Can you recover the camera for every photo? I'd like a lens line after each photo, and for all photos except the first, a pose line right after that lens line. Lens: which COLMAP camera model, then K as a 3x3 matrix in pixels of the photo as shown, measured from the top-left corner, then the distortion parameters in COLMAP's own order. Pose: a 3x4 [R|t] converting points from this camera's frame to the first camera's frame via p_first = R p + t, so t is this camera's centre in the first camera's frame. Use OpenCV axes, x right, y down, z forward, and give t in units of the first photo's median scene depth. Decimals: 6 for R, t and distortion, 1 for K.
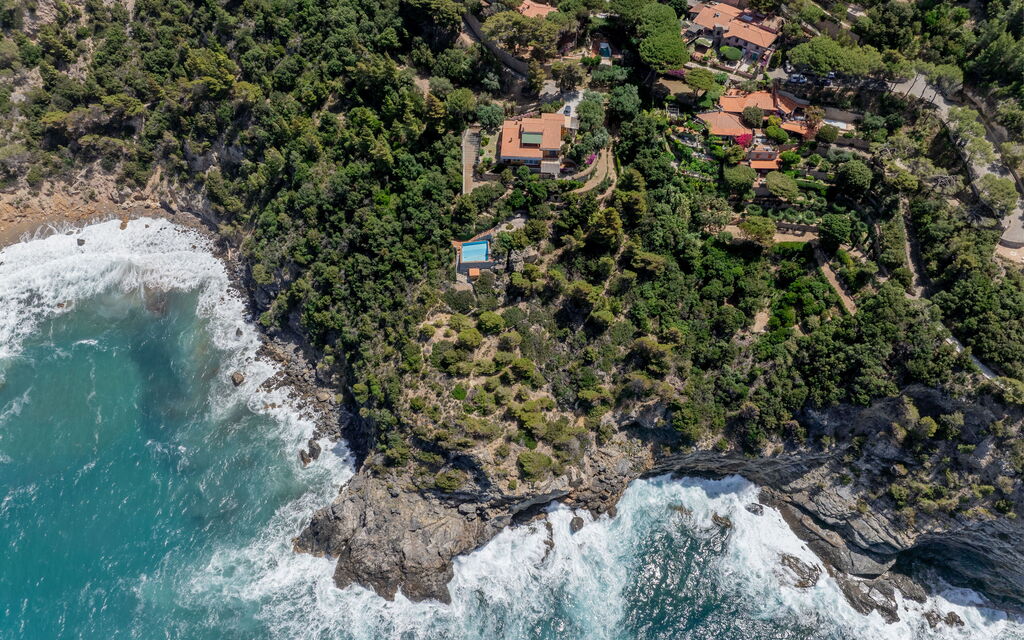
lens RADIAL K [[717.8, 0, 513.5], [0, 717.8, 305.2], [0, 0, 1]] dist [-0.035597, 0.003968]
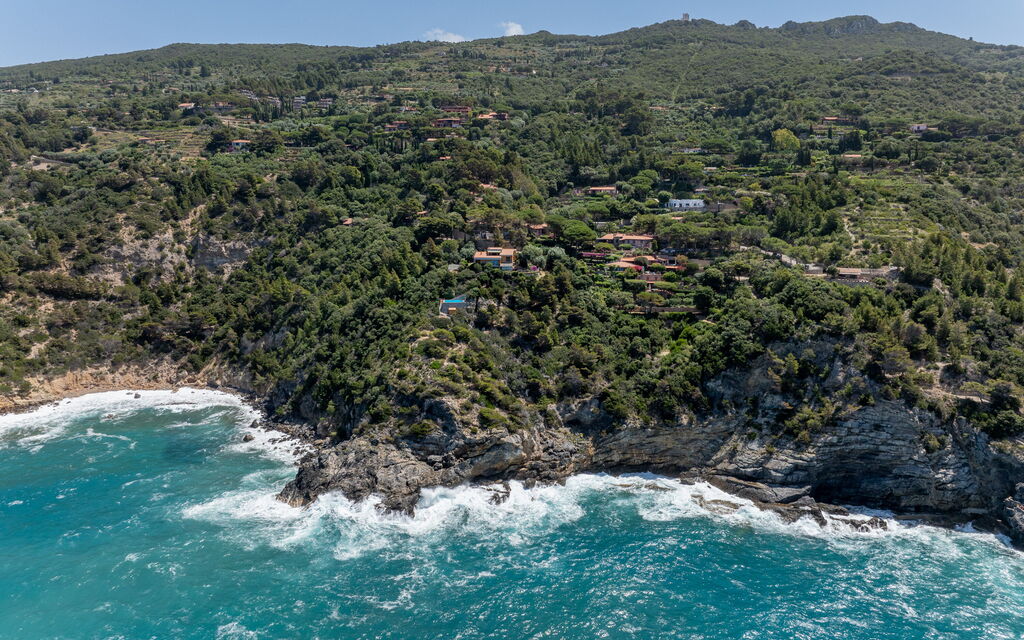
lens RADIAL K [[717.8, 0, 513.5], [0, 717.8, 305.2], [0, 0, 1]] dist [-0.035597, 0.003968]
pose [[0.999904, 0.005301, 0.012793, 0.046500], [0.005443, 0.699053, -0.715049, 0.931929], [-0.012733, 0.715050, 0.698957, 0.003664]]
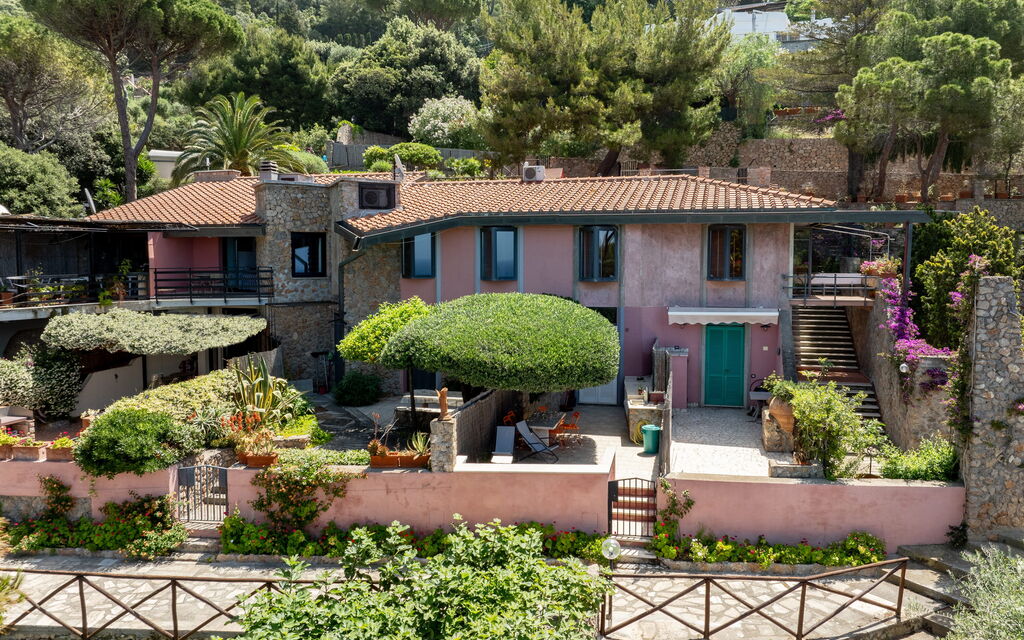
lens RADIAL K [[746.7, 0, 522.4], [0, 746.7, 306.4], [0, 0, 1]] dist [-0.034387, 0.002386]
pose [[0.909521, -0.026004, 0.414844, 0.299400], [0.332651, 0.643962, -0.688953, -0.323875], [-0.249229, 0.764615, 0.594347, 1.034626]]
